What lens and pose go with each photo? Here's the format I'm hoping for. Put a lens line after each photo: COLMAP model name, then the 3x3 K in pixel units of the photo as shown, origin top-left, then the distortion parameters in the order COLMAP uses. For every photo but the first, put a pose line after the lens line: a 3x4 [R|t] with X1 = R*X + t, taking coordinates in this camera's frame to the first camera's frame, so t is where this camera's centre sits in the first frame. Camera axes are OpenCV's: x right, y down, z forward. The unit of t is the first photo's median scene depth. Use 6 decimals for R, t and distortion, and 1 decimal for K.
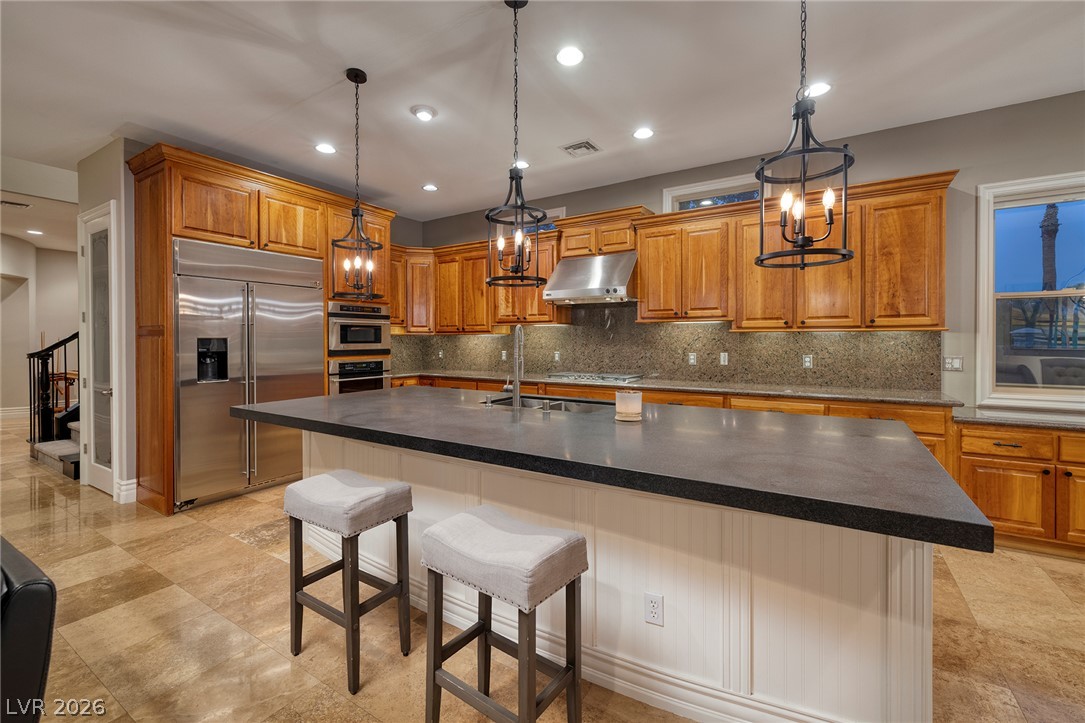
lens RADIAL K [[468.2, 0, 513.7], [0, 468.2, 339.7], [0, 0, 1]] dist [0.001982, -0.000142]
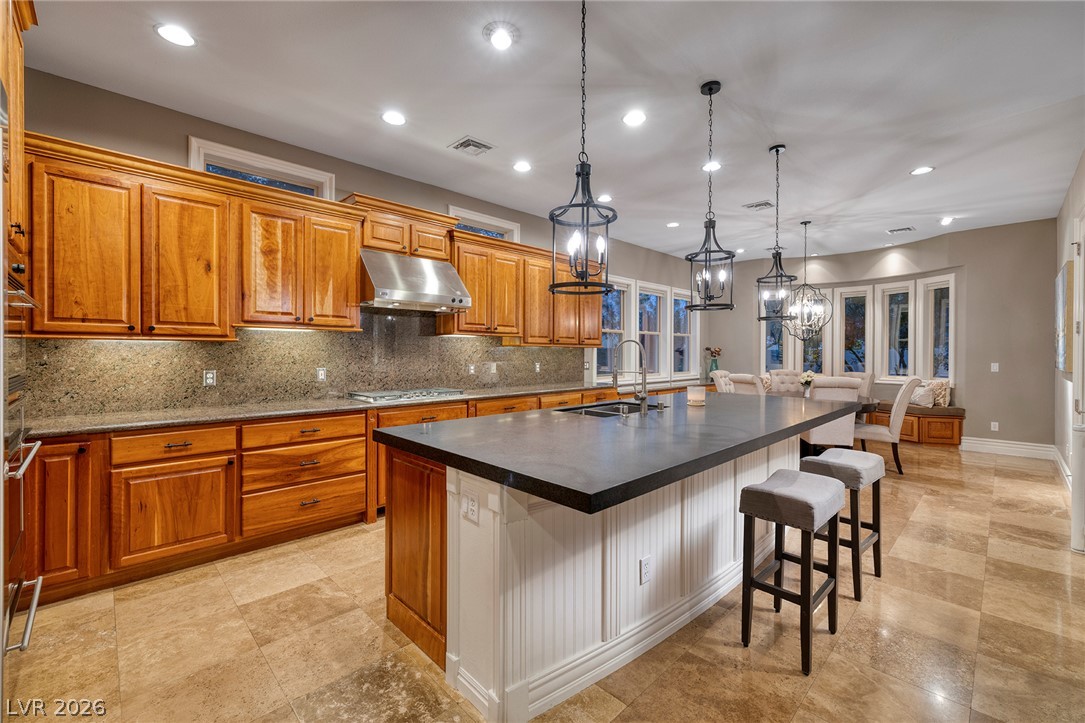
lens RADIAL K [[447.9, 0, 542.5], [0, 447.9, 361.5], [0, 0, 1]] dist [0.001639, 0.000197]
pose [[0.207747, -0.013043, 0.978096, -0.881203], [0.002077, 0.999915, 0.012893, 0.011999], [-0.978180, -0.000647, 0.207757, 0.866854]]
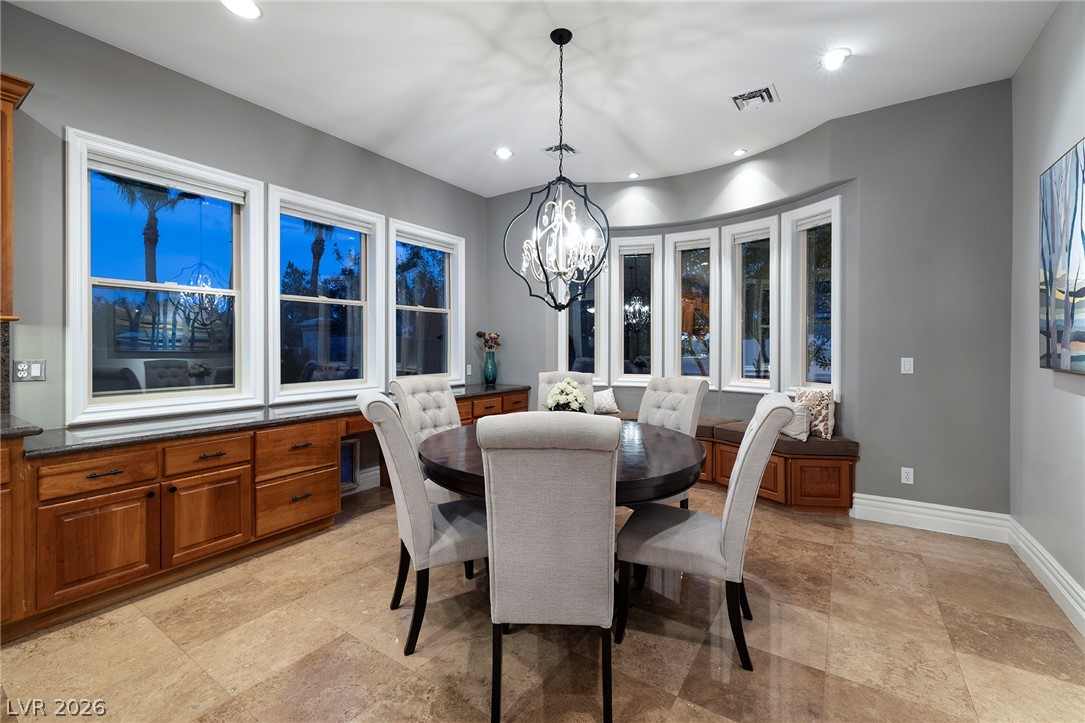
lens RADIAL K [[450.0, 0, 551.7], [0, 450.0, 348.3], [0, 0, 1]] dist [0.000954, 0.000283]
pose [[-0.007550, -0.004502, 0.999961, 0.277677], [0.002797, 0.999986, 0.004523, 0.017667], [-0.999968, 0.002831, -0.007537, 0.246366]]
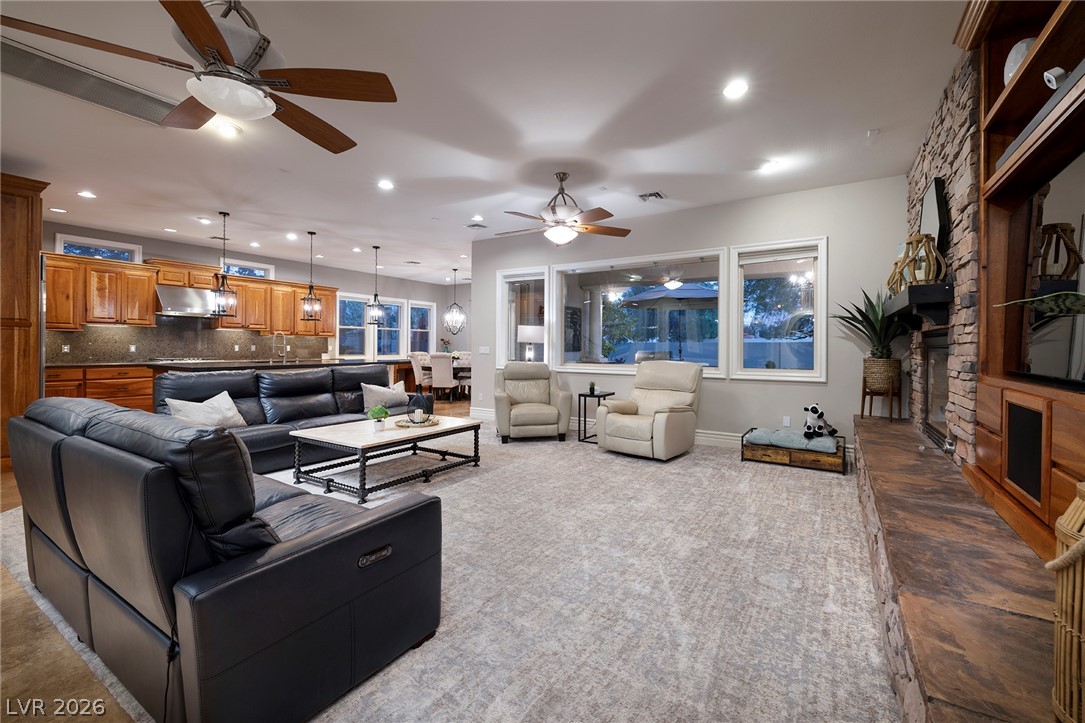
lens RADIAL K [[460.6, 0, 561.4], [0, 460.6, 351.2], [0, 0, 1]] dist [-0.002955, -0.000035]
pose [[-0.039183, -0.004845, 0.999220, -2.275470], [-0.002857, 0.999985, 0.004737, 0.055864], [-0.999228, -0.002669, -0.039196, -0.412089]]
